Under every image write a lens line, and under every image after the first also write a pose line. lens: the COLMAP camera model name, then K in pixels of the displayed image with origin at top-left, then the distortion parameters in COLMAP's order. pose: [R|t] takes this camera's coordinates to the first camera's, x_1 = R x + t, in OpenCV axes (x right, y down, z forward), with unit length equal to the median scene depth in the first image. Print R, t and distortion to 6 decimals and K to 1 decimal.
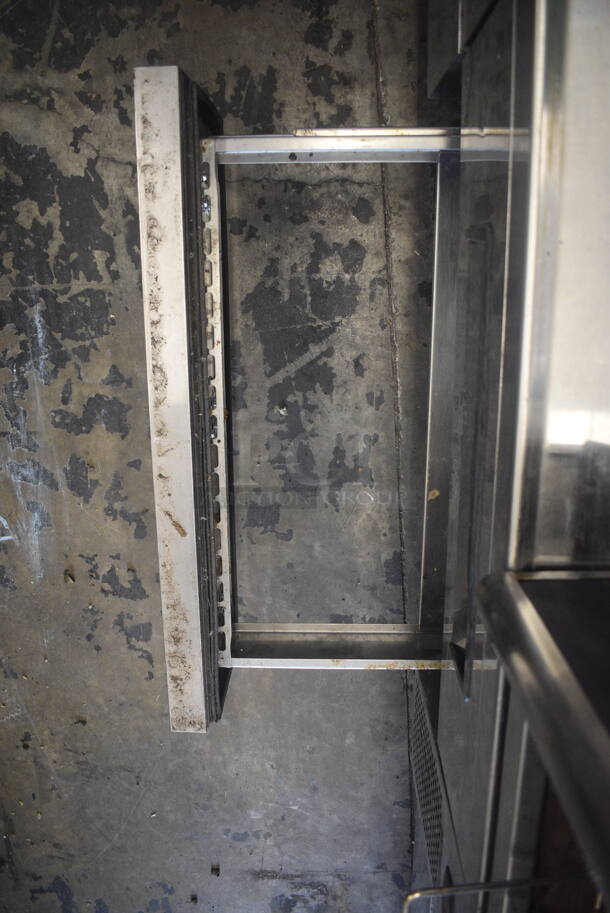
lens RADIAL K [[706.4, 0, 305.0], [0, 706.4, 456.5], [0, 0, 1]] dist [-0.094939, 0.008278]
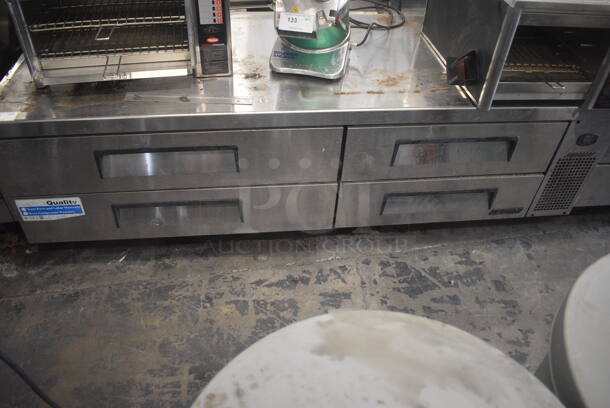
lens RADIAL K [[471.9, 0, 305.0], [0, 471.9, 204.0], [0, 0, 1]] dist [-0.094939, 0.008278]
pose [[-0.114925, -0.658468, 0.743782, -0.987406], [0.969390, -0.237877, -0.060808, -0.394702], [0.216969, 0.714027, 0.665650, -0.342183]]
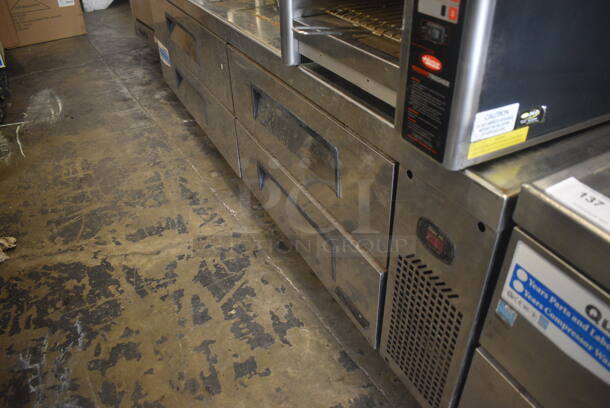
lens RADIAL K [[471.9, 0, 305.0], [0, 471.9, 204.0], [0, 0, 1]] dist [-0.094939, 0.008278]
pose [[0.891612, -0.253545, 0.375158, -0.234964], [0.437477, 0.268644, -0.858163, 0.908021], [0.116799, 0.929272, 0.350446, 0.405646]]
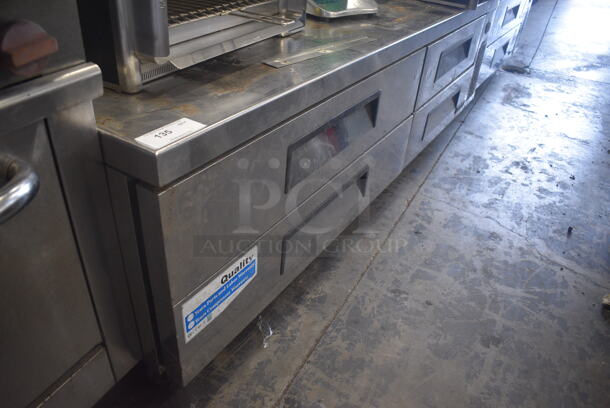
lens RADIAL K [[471.9, 0, 305.0], [0, 471.9, 204.0], [0, 0, 1]] dist [-0.094939, 0.008278]
pose [[-0.839905, -0.325861, 0.434021, -0.291261], [0.534201, -0.637603, 0.555060, -1.516063], [0.095860, 0.698052, 0.709601, -0.238338]]
